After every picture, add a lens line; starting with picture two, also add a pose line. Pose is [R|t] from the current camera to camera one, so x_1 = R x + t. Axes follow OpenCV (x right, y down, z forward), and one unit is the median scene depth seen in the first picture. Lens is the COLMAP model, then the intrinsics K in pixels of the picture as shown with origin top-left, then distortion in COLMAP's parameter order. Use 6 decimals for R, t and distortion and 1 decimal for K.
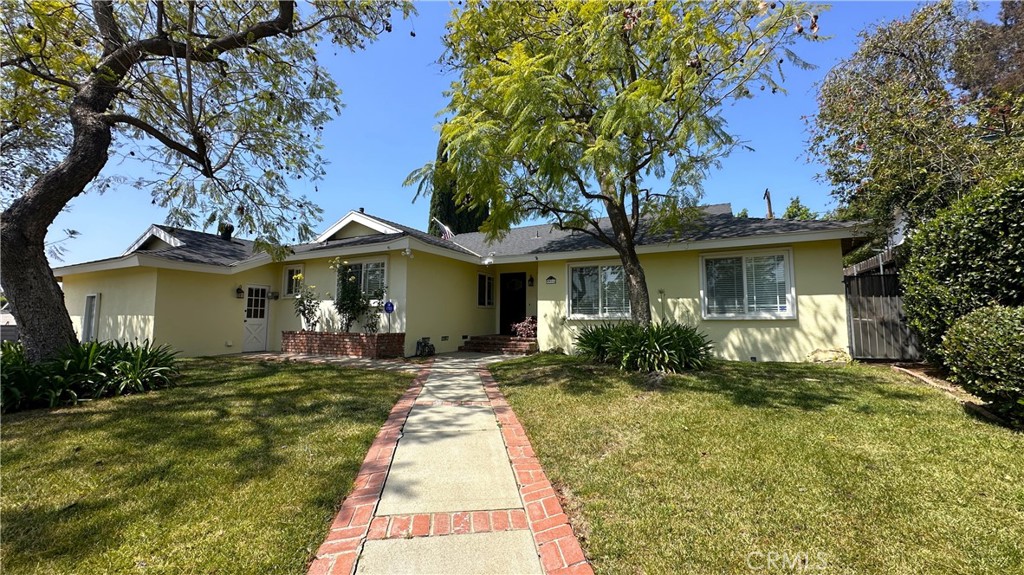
lens RADIAL K [[419.3, 0, 512.0], [0, 419.3, 287.5], [0, 0, 1]] dist [0.026263, 0.000086]
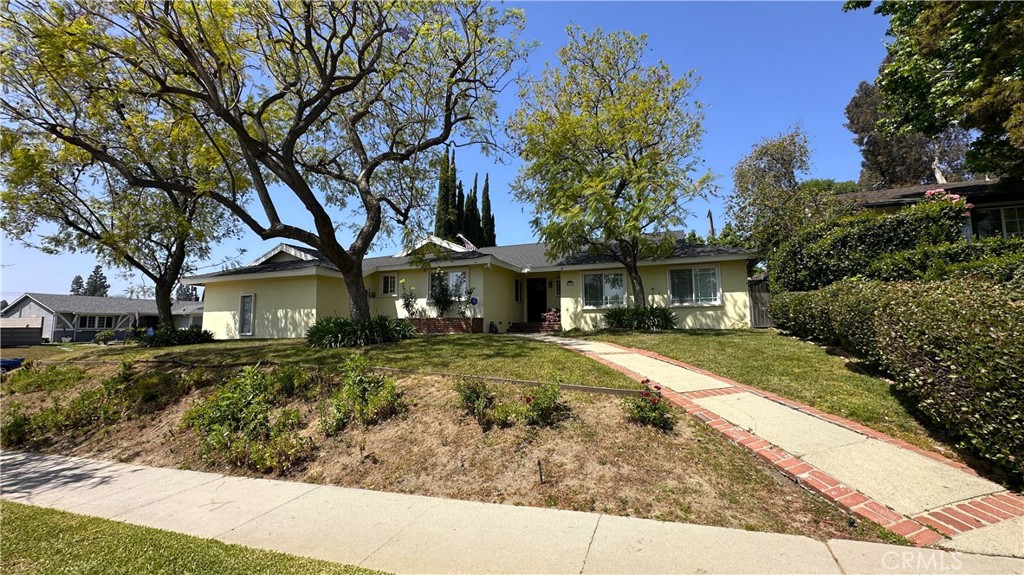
lens RADIAL K [[407.6, 0, 512.0], [0, 407.6, 287.5], [0, 0, 1]] dist [-0.003434, 0.000618]
pose [[0.996391, -0.000195, 0.084877, -0.250323], [0.001225, 0.999926, -0.012084, 0.014606], [-0.084869, 0.012144, 0.996318, -0.449672]]
